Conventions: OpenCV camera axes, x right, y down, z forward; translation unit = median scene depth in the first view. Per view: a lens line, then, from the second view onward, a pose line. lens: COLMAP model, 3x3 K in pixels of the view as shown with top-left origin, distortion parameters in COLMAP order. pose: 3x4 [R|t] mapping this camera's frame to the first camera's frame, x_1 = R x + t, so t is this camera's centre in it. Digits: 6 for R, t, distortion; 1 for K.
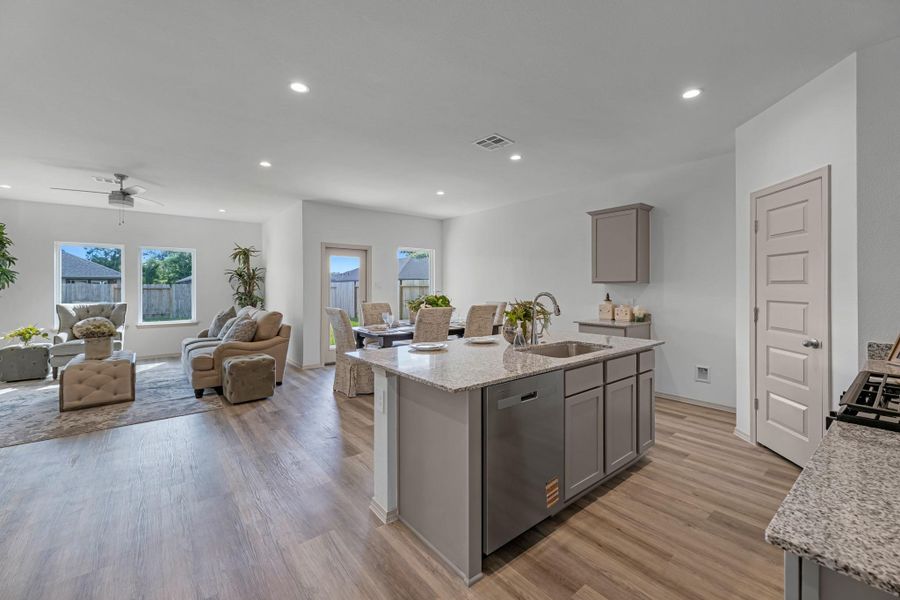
lens RADIAL K [[373.9, 0, 447.3], [0, 373.9, 285.6], [0, 0, 1]] dist [0.001582, -0.001081]
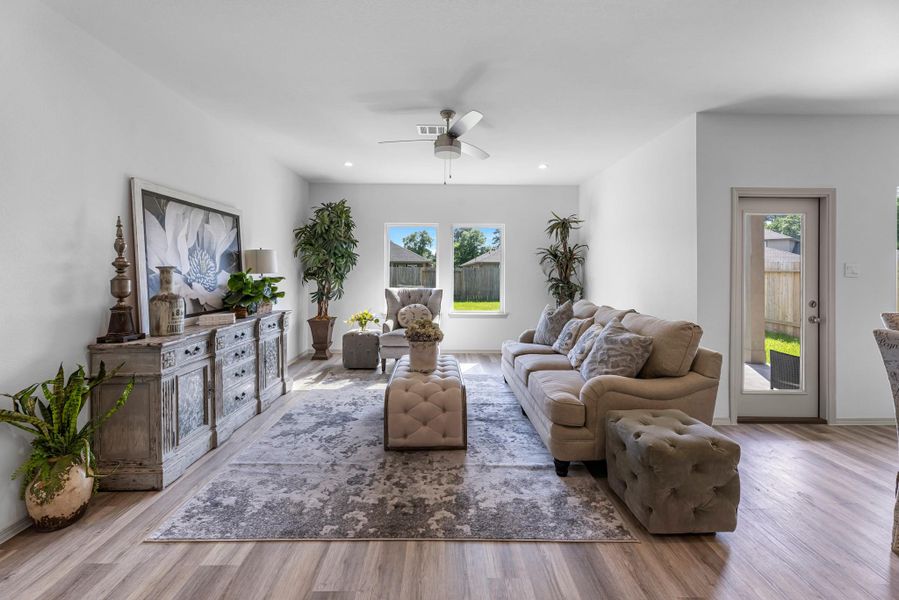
lens RADIAL K [[373.4, 0, 442.2], [0, 373.4, 274.4], [0, 0, 1]] dist [0.001582, -0.001081]
pose [[0.785883, 0.013173, -0.618235, -0.476360], [-0.005254, 0.999879, 0.014626, 0.000912], [0.618353, -0.008246, 0.785857, 0.473849]]
